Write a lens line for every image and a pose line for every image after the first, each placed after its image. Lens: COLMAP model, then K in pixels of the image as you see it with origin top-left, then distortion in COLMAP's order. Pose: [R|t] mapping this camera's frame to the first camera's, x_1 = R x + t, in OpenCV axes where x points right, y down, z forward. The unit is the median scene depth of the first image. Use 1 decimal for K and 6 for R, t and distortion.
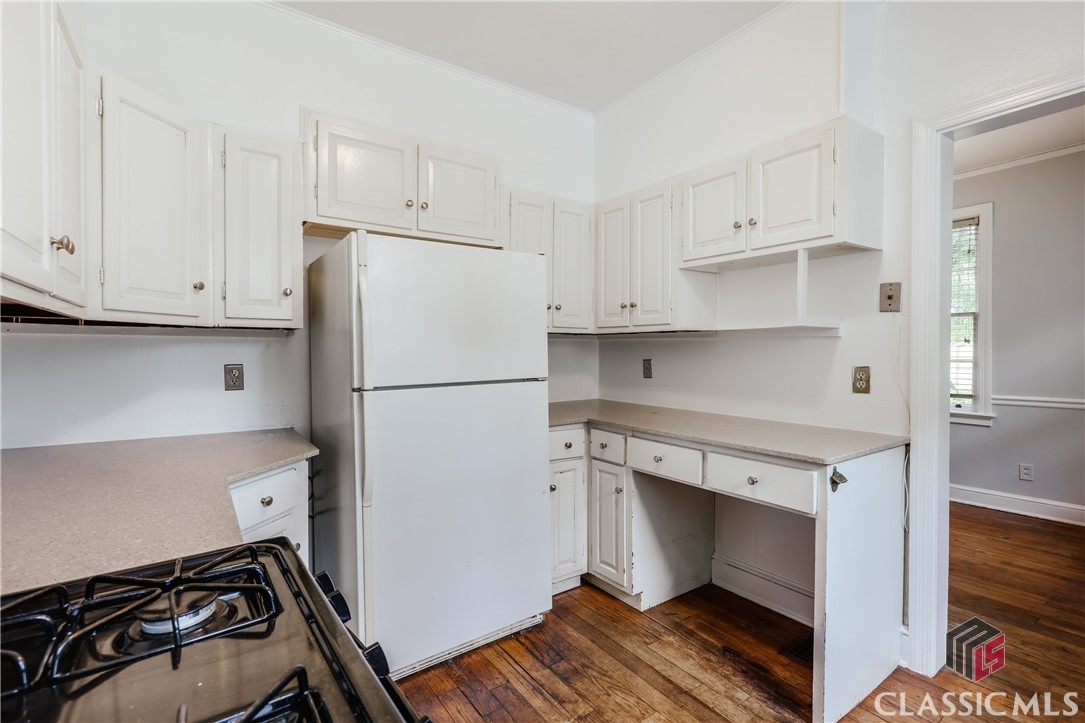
lens RADIAL K [[499.4, 0, 537.0], [0, 499.4, 359.1], [0, 0, 1]] dist [0.000889, 0.000089]
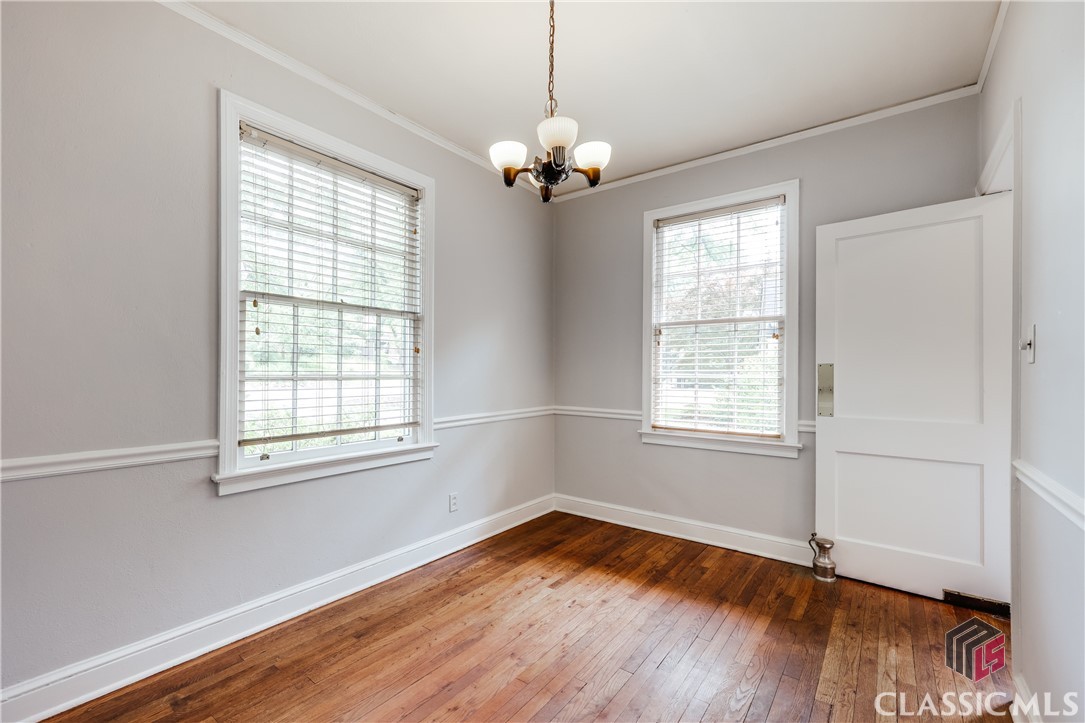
lens RADIAL K [[470.4, 0, 541.5], [0, 470.4, 368.6], [0, 0, 1]] dist [0.000863, 0.000071]
pose [[-0.302587, 0.009977, 0.953070, 0.135662], [0.013144, 0.999894, -0.006294, -0.002923], [-0.953031, 0.010623, -0.302686, 1.115327]]
